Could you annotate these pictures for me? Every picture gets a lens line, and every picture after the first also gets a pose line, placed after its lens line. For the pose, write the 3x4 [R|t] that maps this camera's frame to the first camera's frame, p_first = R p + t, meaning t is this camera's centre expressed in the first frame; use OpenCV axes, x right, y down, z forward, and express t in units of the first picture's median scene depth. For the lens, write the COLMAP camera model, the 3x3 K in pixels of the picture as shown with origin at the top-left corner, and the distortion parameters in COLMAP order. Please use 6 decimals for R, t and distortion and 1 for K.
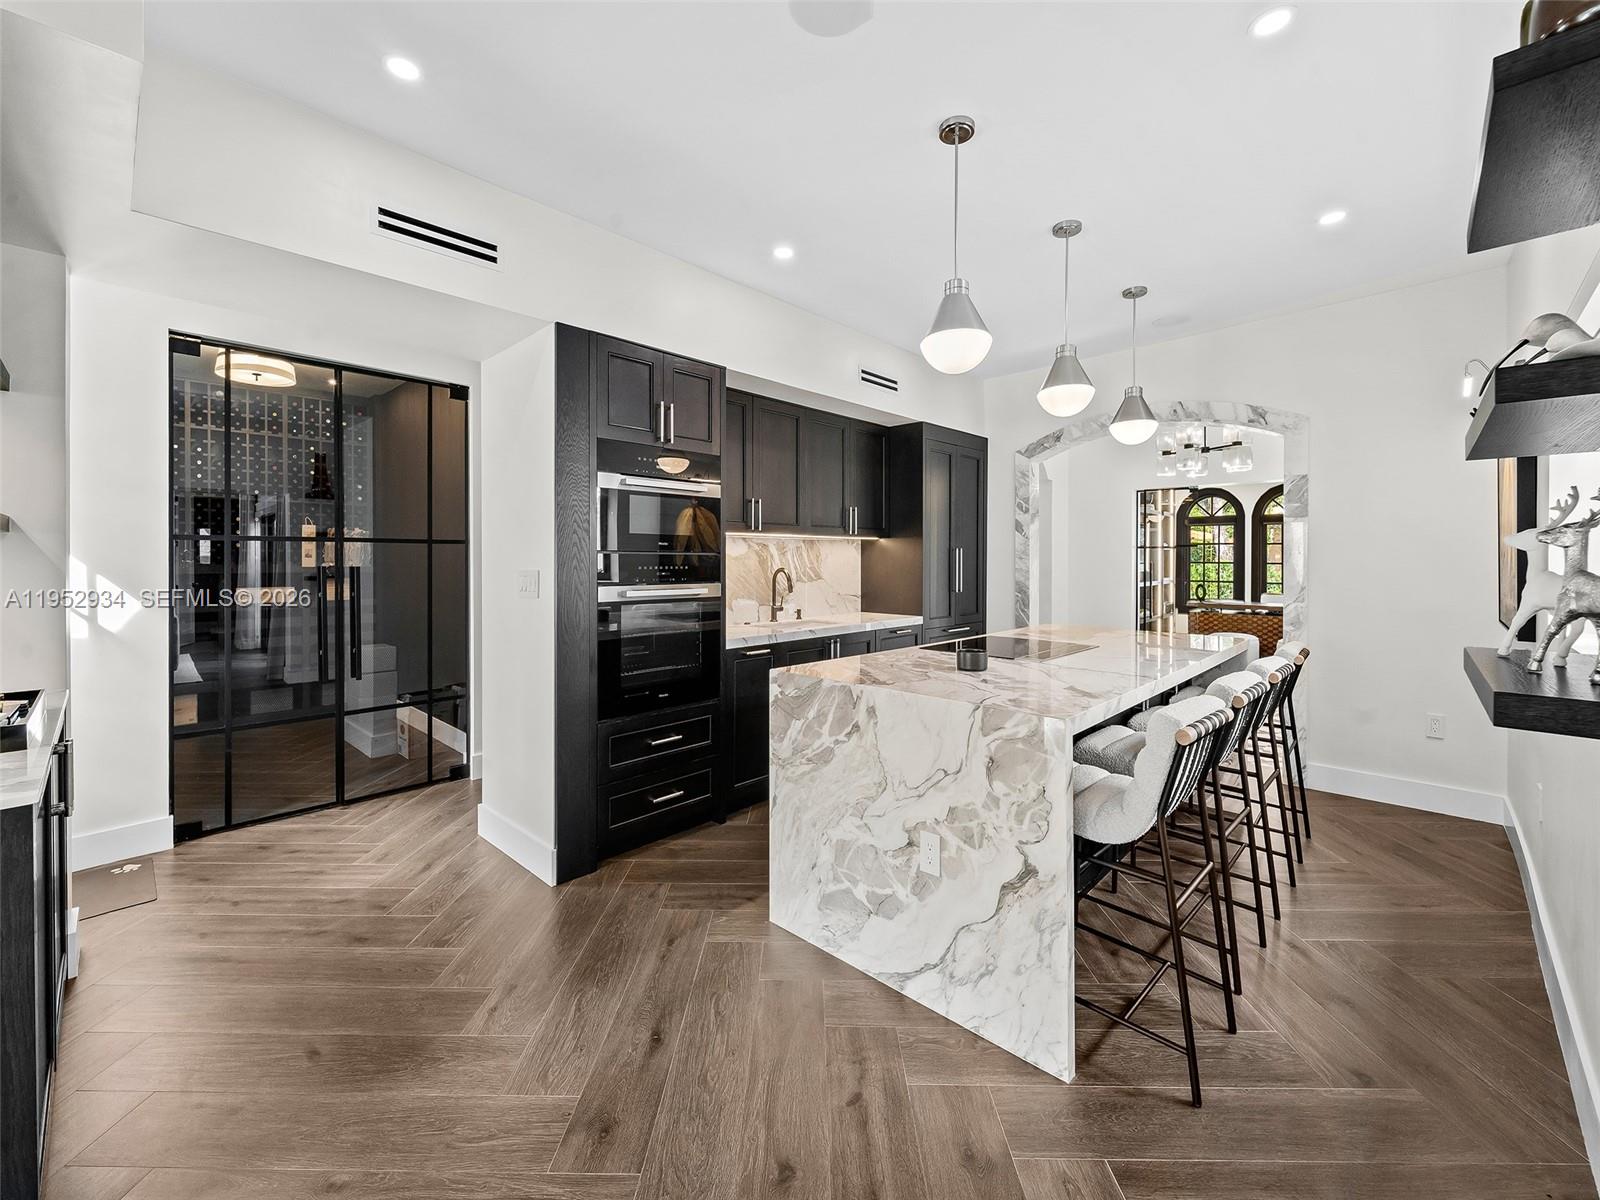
lens RADIAL K [[659.7, 0, 795.9], [0, 659.7, 571.5], [0, 0, 1]] dist [0.001136, 0.000029]
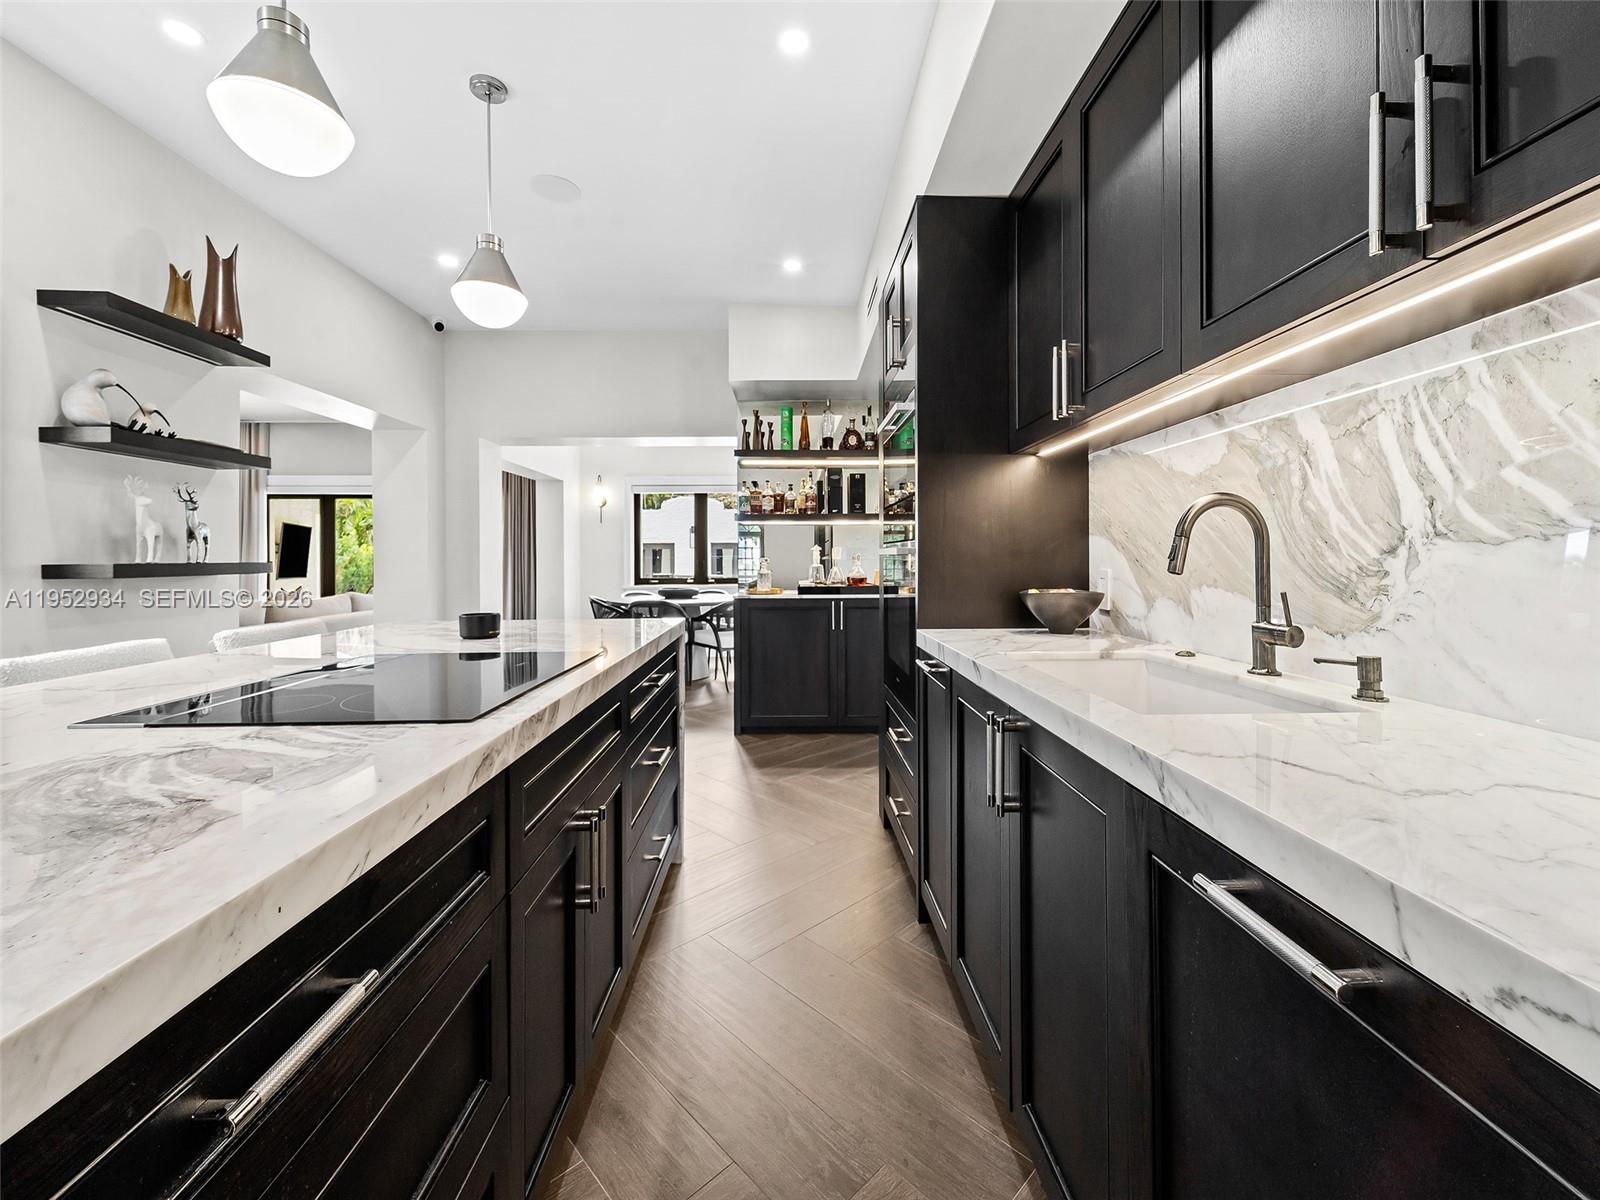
lens RADIAL K [[655.1, 0, 803.6], [0, 655.1, 555.4], [0, 0, 1]] dist [0.001127, 0.000015]
pose [[-0.704534, -0.002446, -0.709666, 0.322151], [-0.010520, 0.999920, 0.006997, 0.022818], [0.709592, 0.012395, -0.704504, 1.069874]]
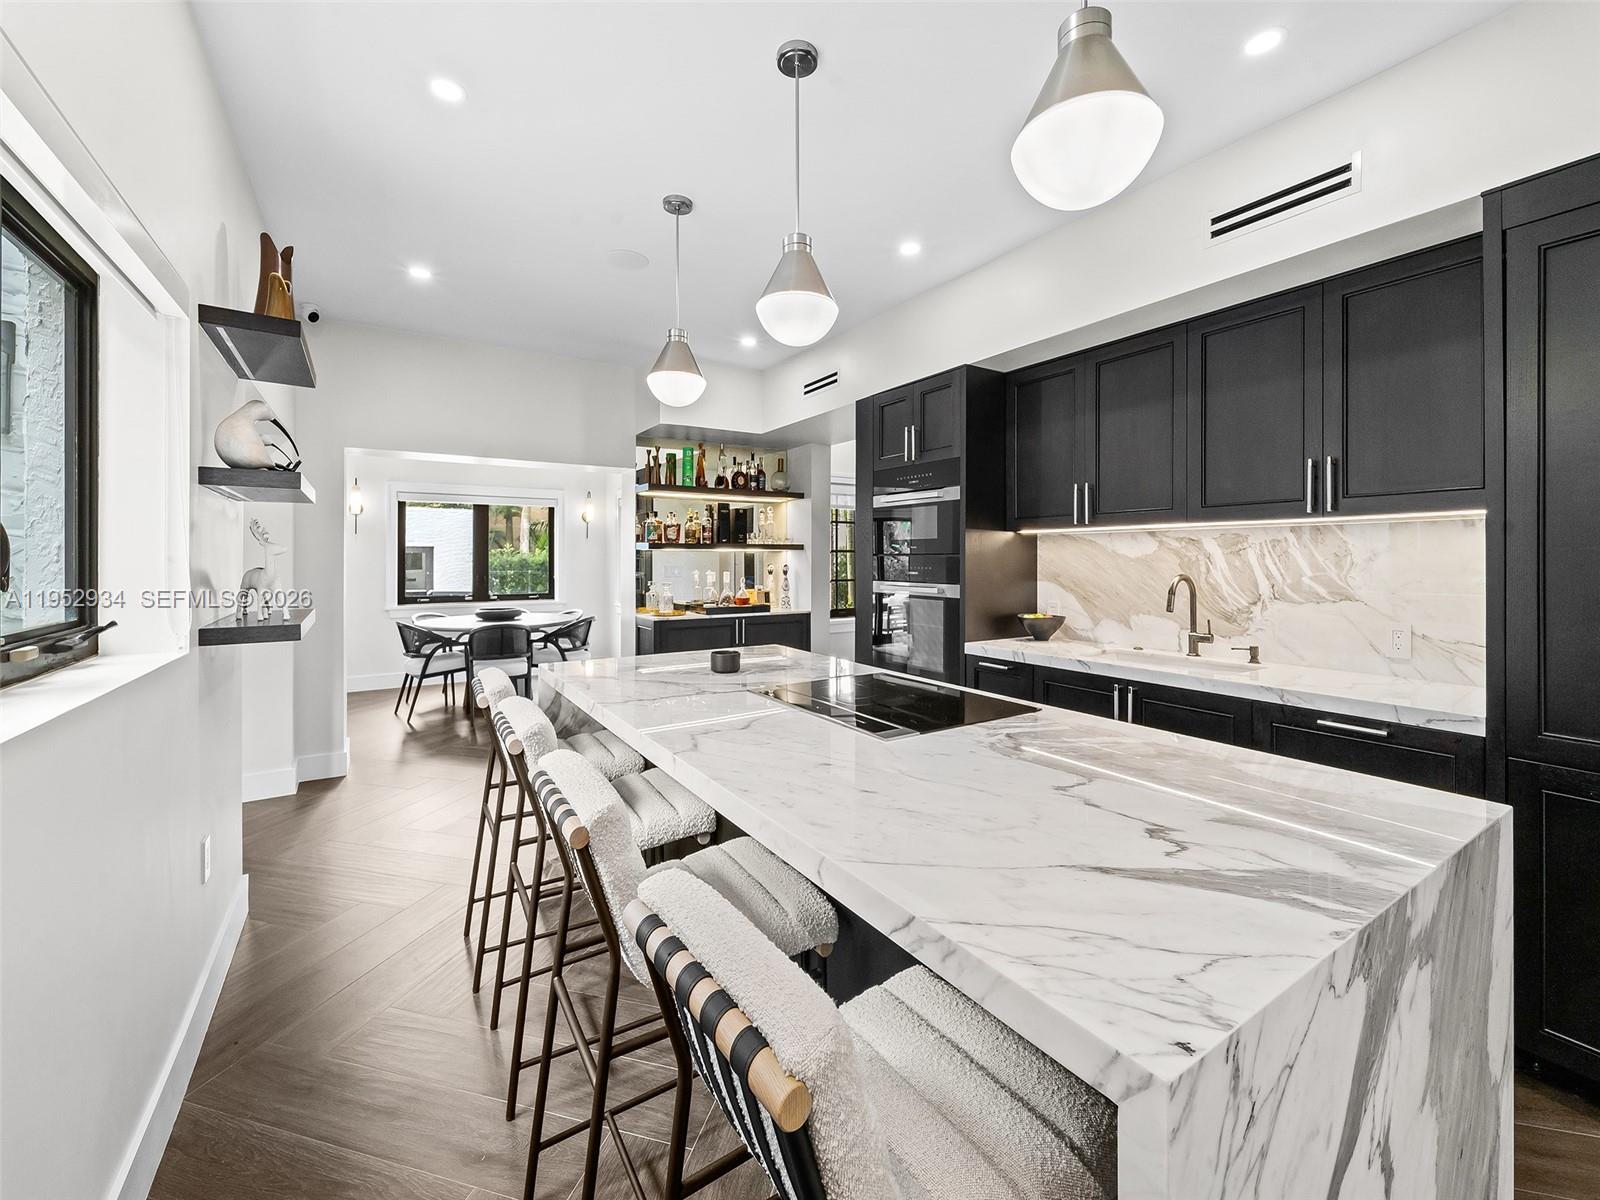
lens RADIAL K [[655.1, 0, 803.6], [0, 655.1, 555.4], [0, 0, 1]] dist [0.001127, 0.000015]
pose [[-0.229217, -0.007323, -0.973348, 0.695833], [-0.020717, 0.999782, -0.002643, -0.014575], [0.973155, 0.019559, -0.229319, 0.778053]]
